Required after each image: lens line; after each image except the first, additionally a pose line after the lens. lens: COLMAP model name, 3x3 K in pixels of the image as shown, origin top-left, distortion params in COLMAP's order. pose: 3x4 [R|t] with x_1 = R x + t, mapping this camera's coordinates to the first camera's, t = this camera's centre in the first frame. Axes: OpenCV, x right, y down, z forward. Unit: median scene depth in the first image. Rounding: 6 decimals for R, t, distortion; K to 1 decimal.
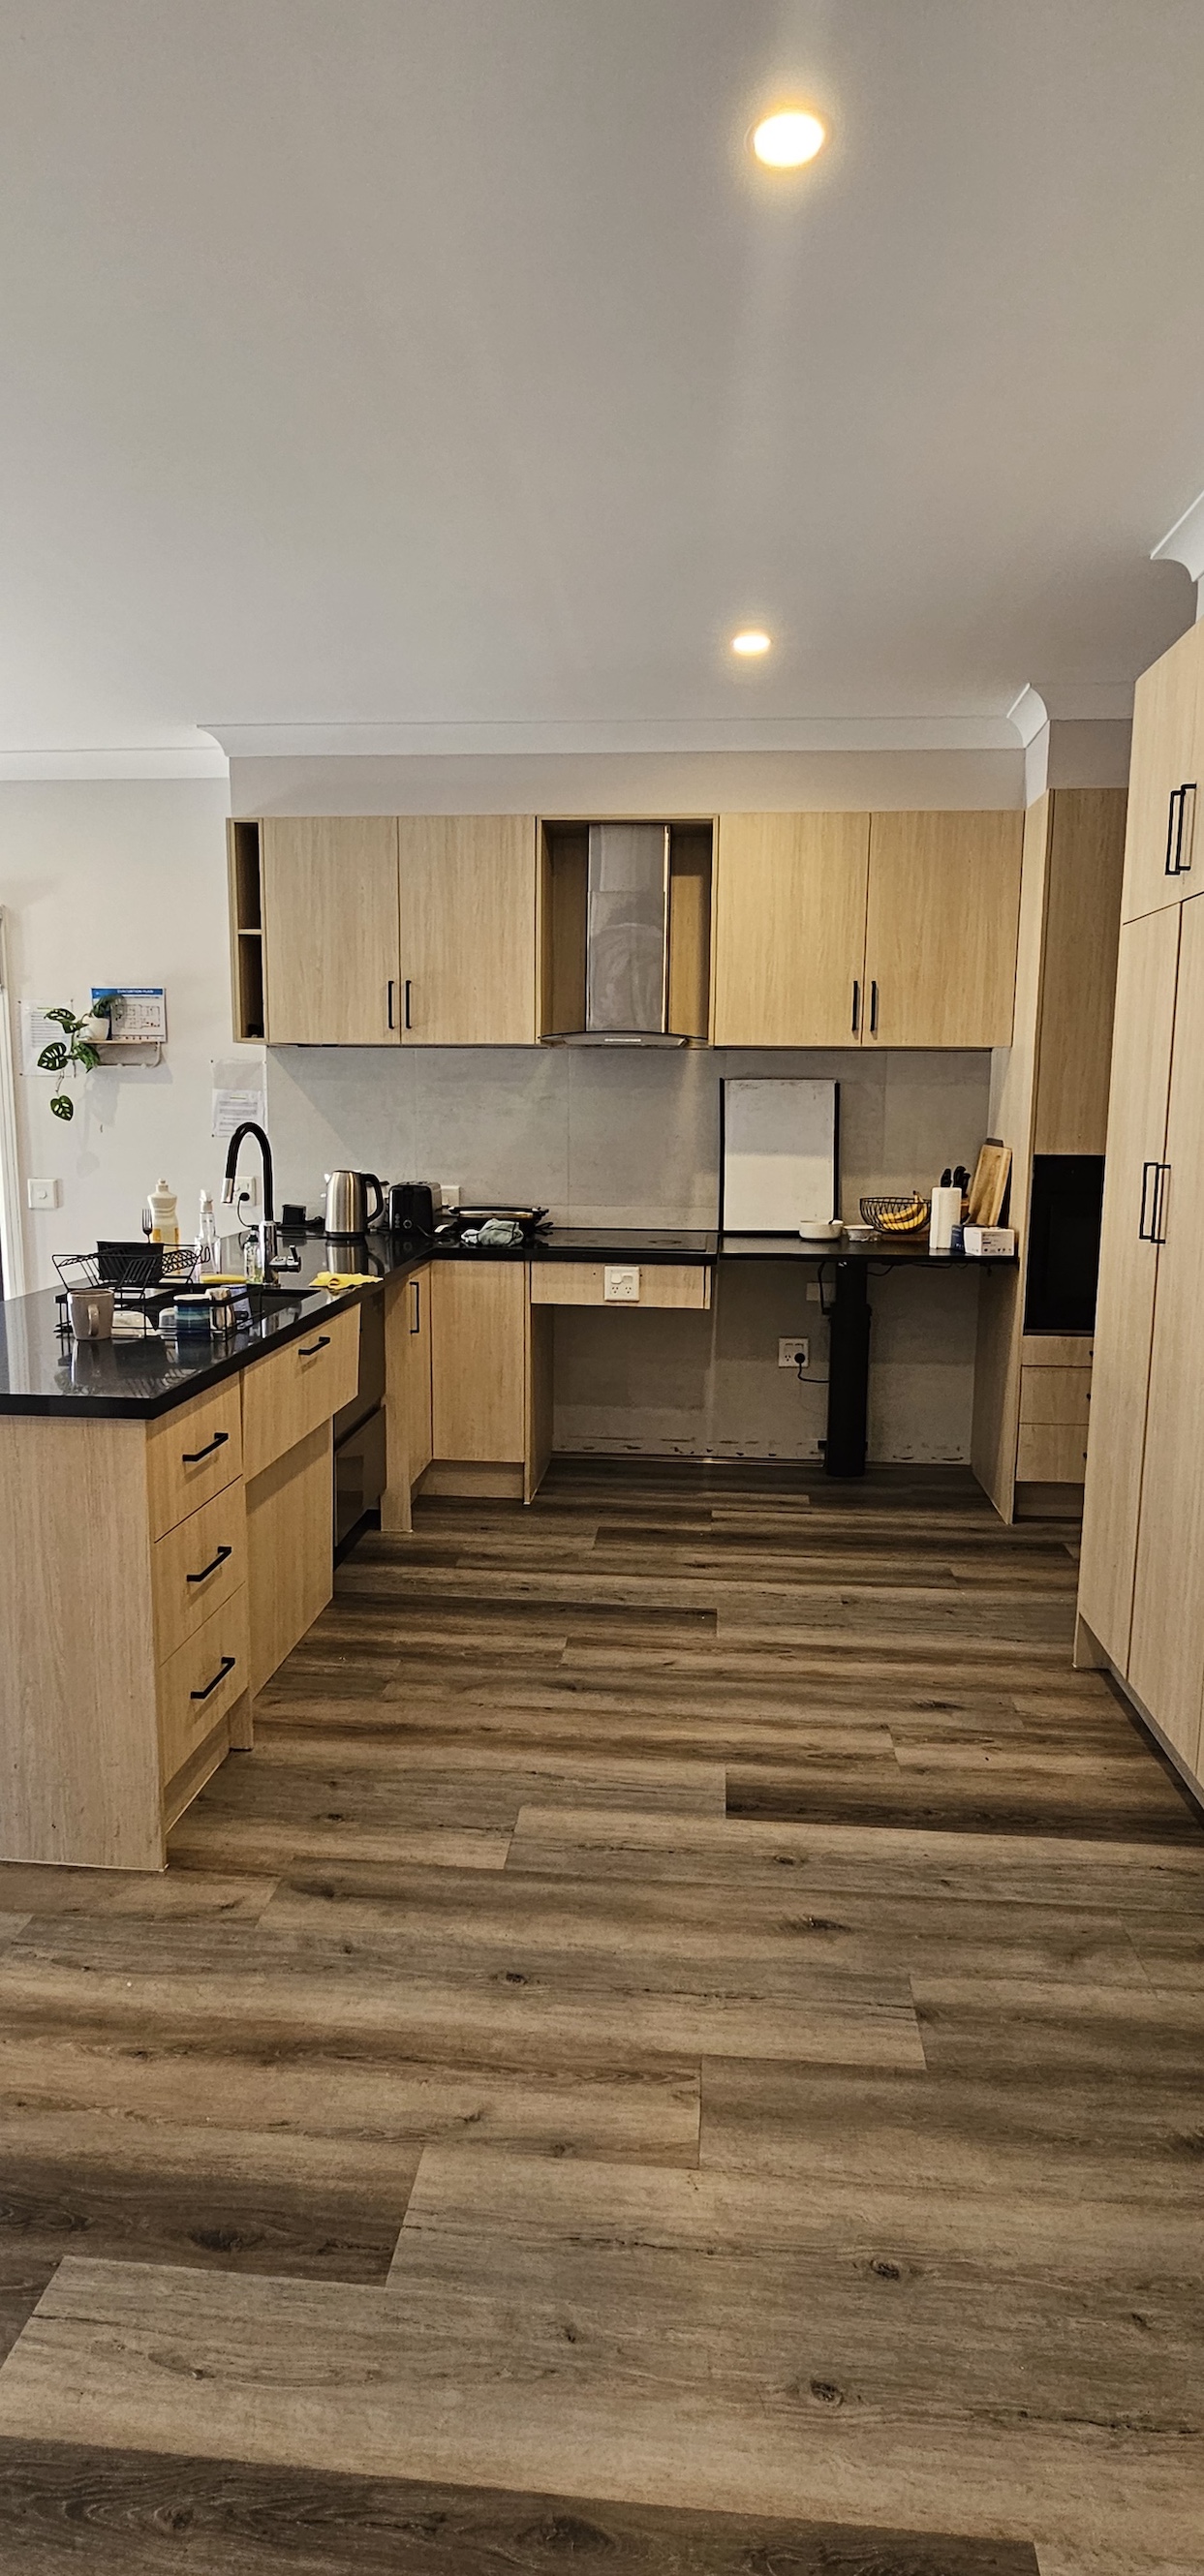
lens RADIAL K [[1369.8, 0, 596.0], [0, 1369.8, 1295.2], [0, 0, 1]] dist [-0.008755, 0.001620]
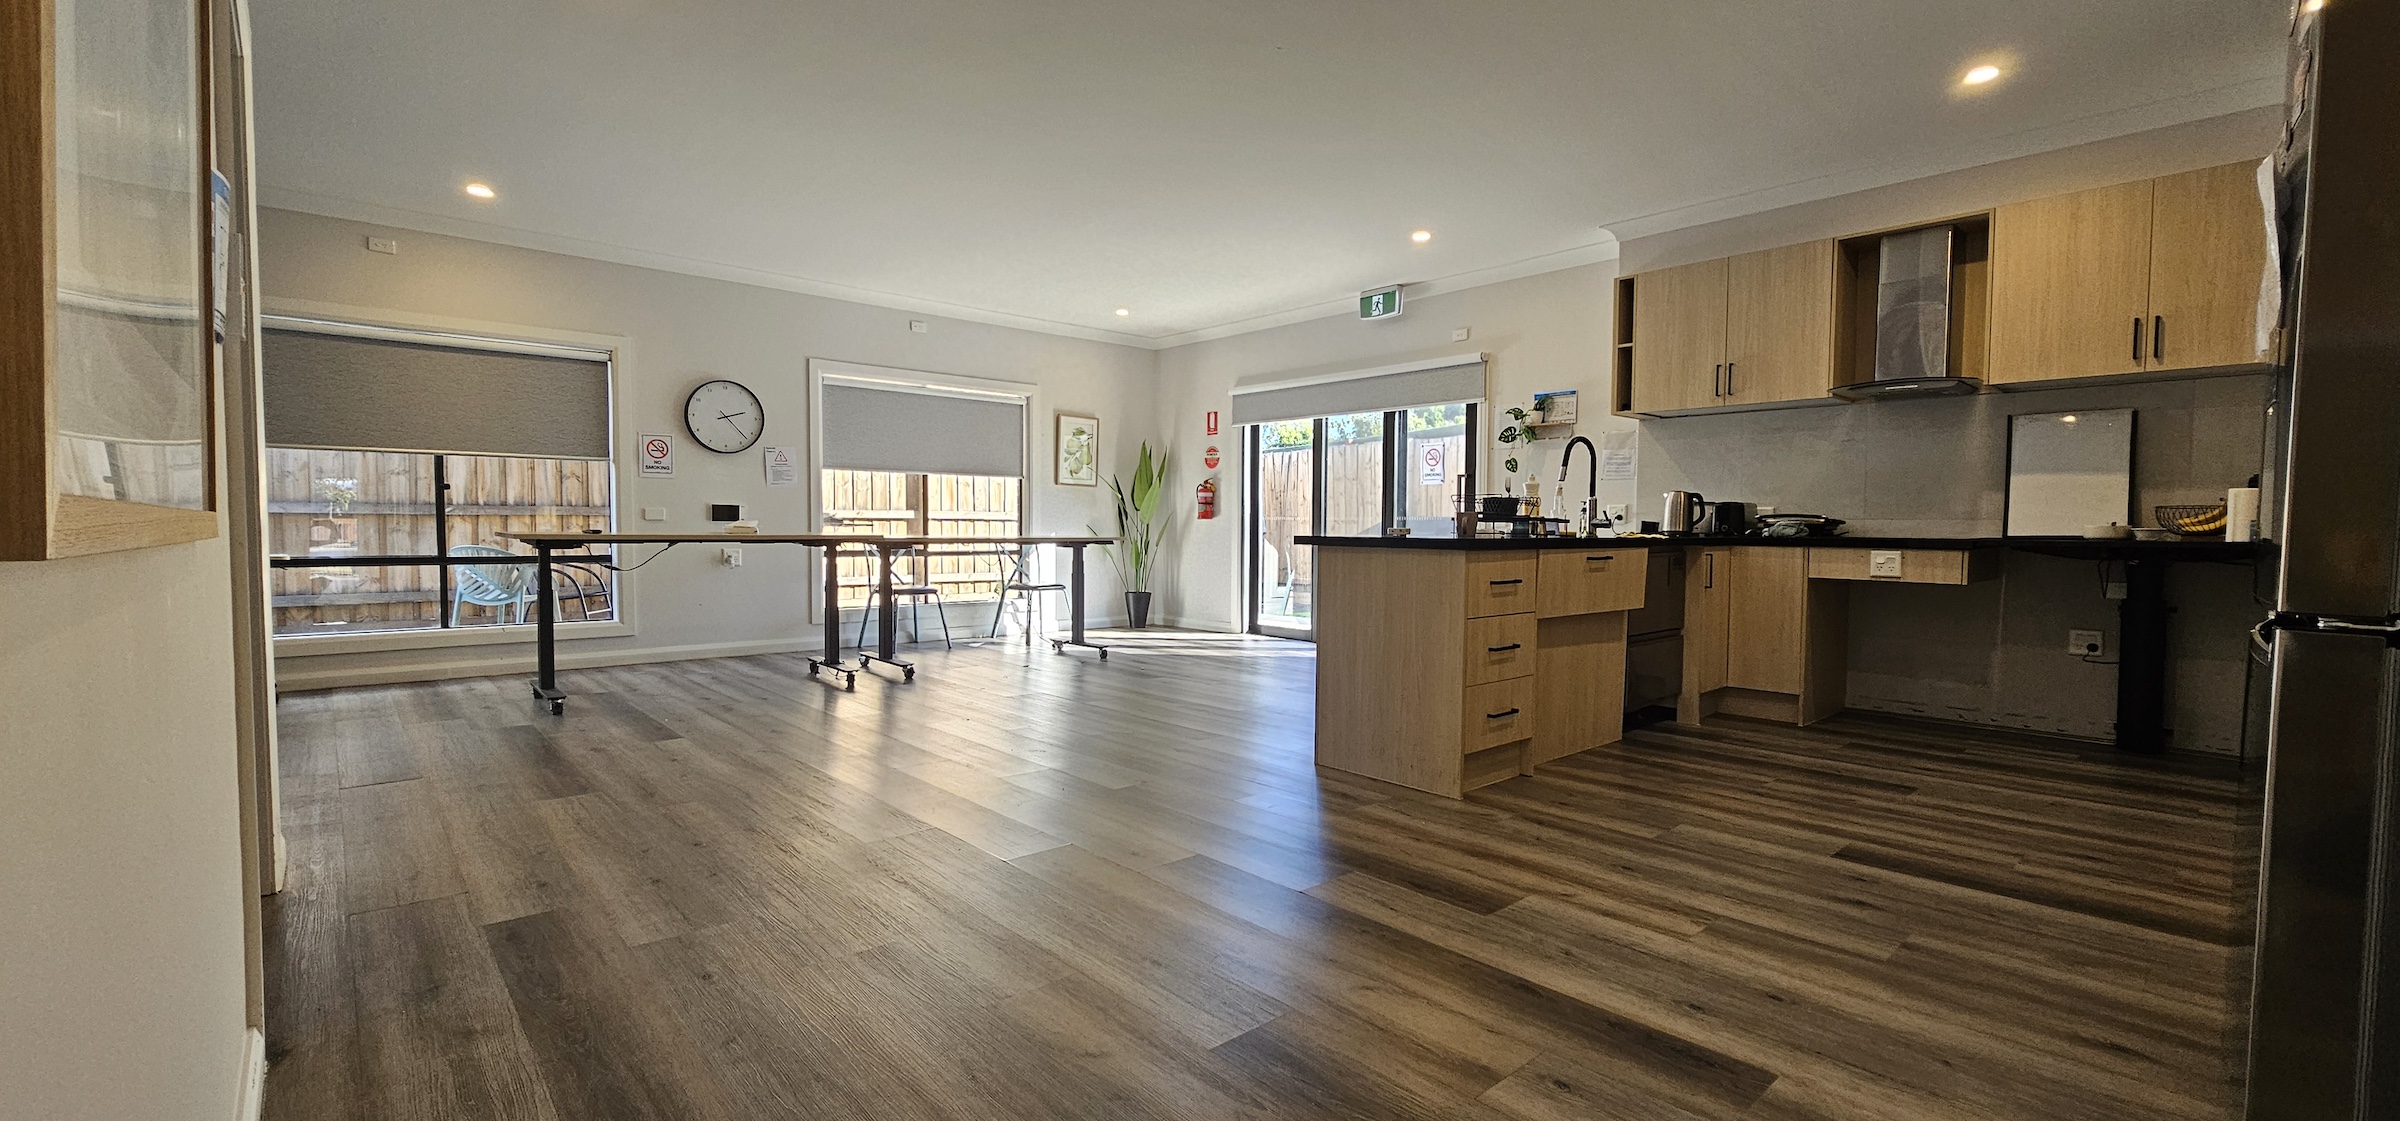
lens RADIAL K [[992.4, 0, 1205.7], [0, 992.4, 558.7], [0, 0, 1]] dist [0.002105, -0.000449]
pose [[0.733764, 0.020710, -0.679089, 0.187553], [-0.105293, 0.990925, -0.083551, 0.134984], [0.671196, 0.132810, 0.729286, -0.145160]]
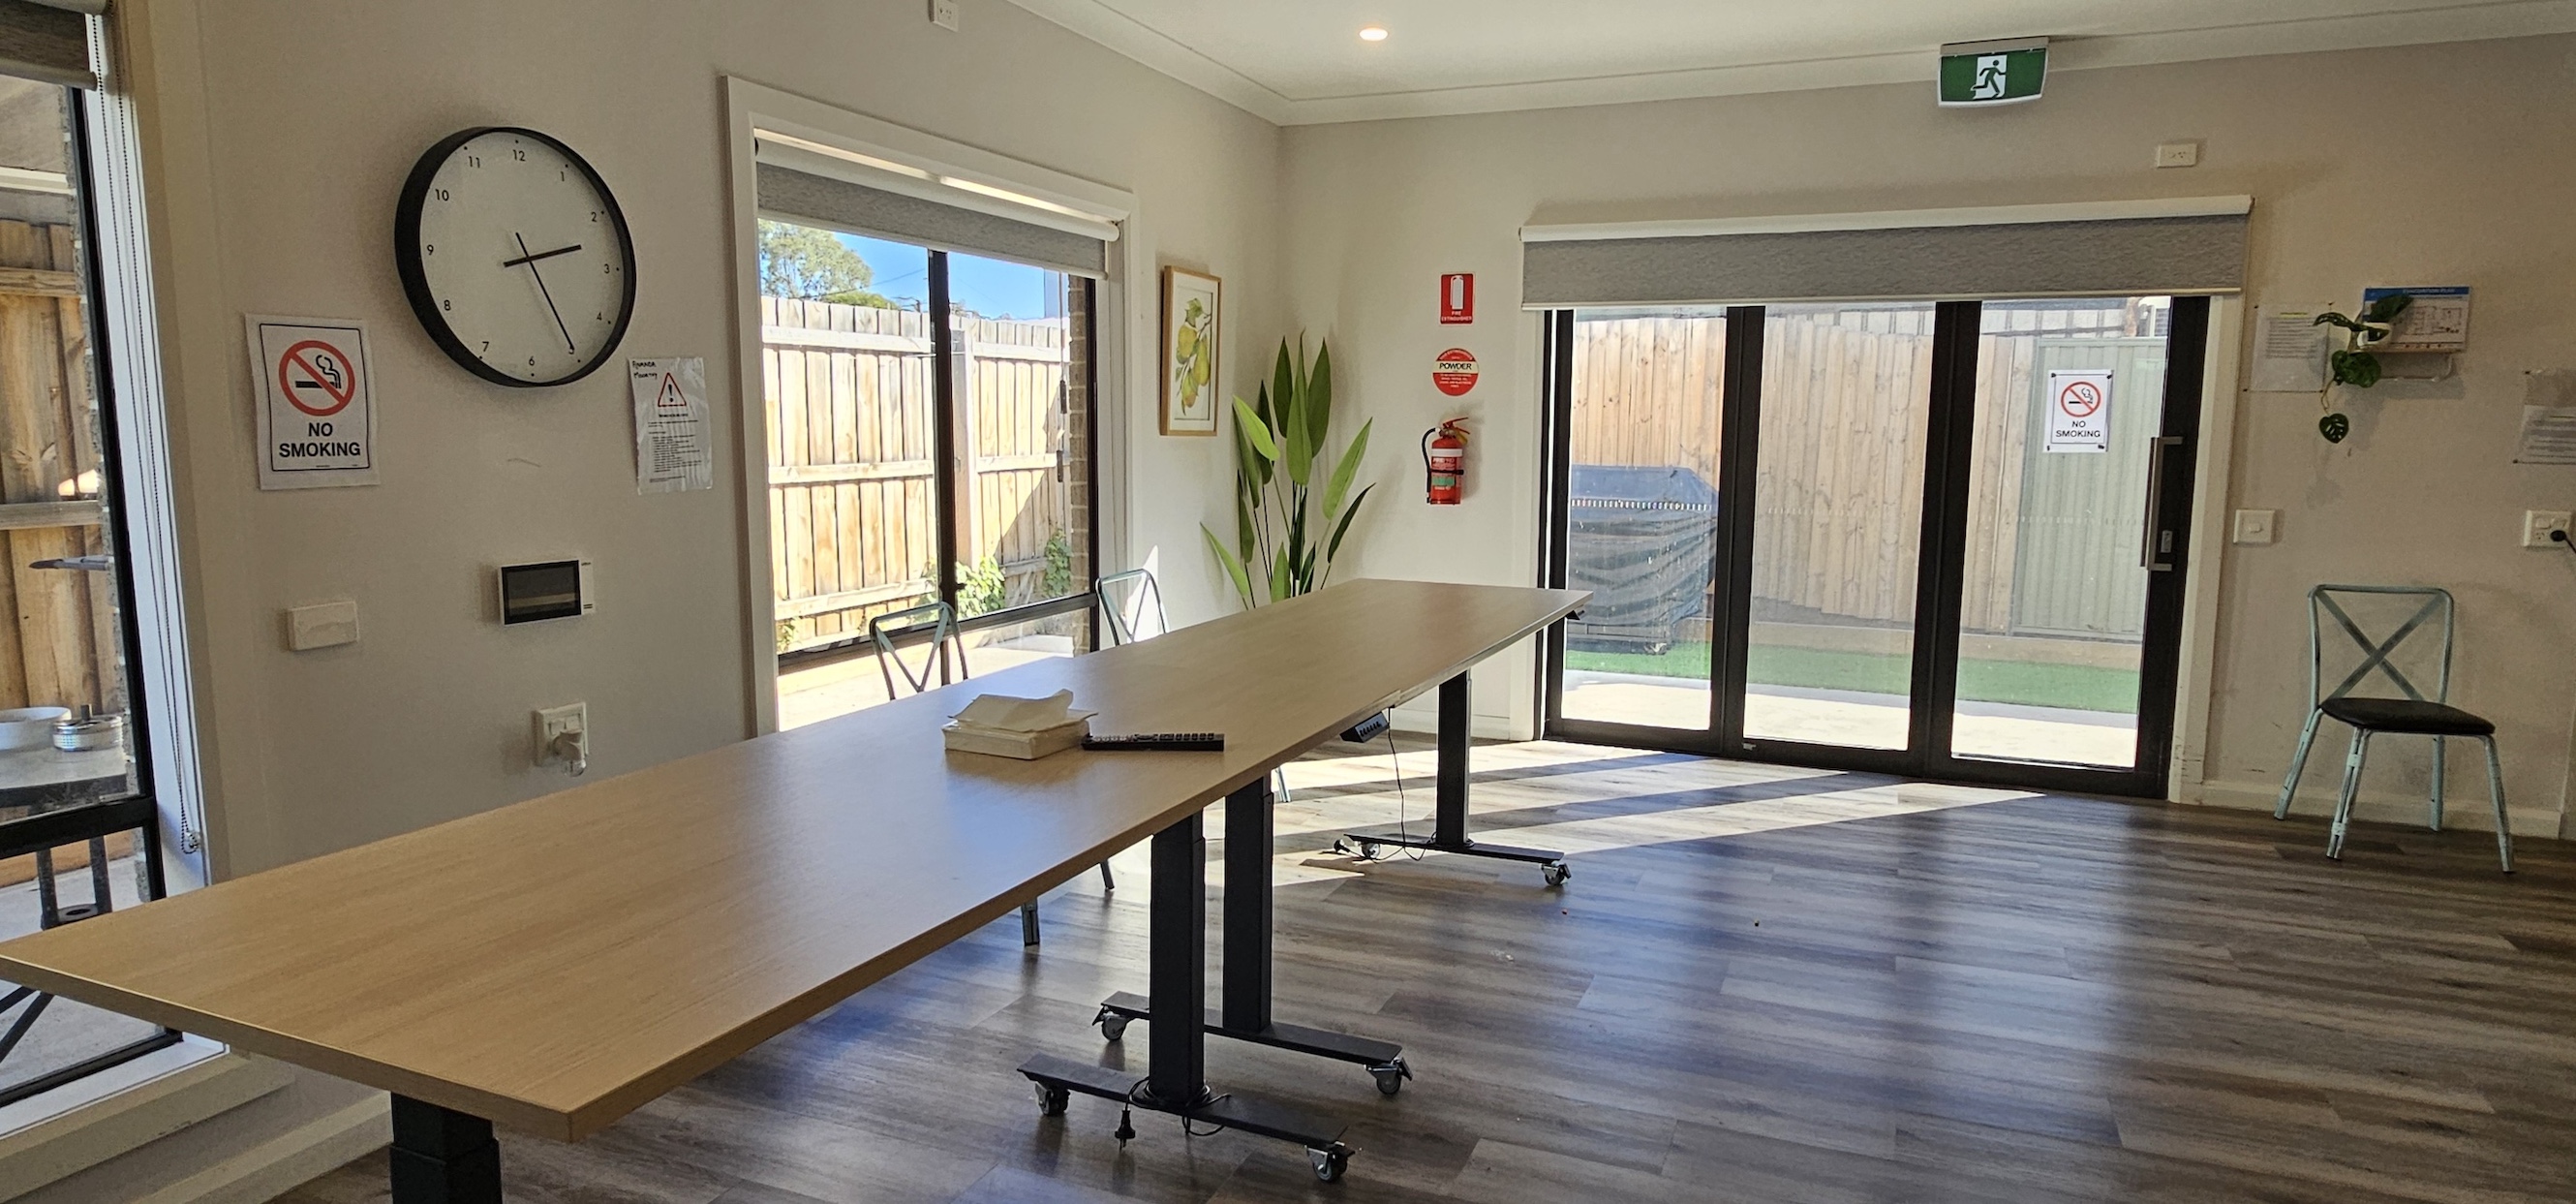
lens RADIAL K [[1461.0, 0, 1297.8], [0, 1461.0, 610.8], [0, 0, 1]] dist [-0.008209, -0.000024]
pose [[0.956636, 0.036523, -0.288987, -0.846790], [-0.042411, 0.999000, -0.014137, 0.021427], [0.288182, 0.025780, 0.957229, -0.070396]]
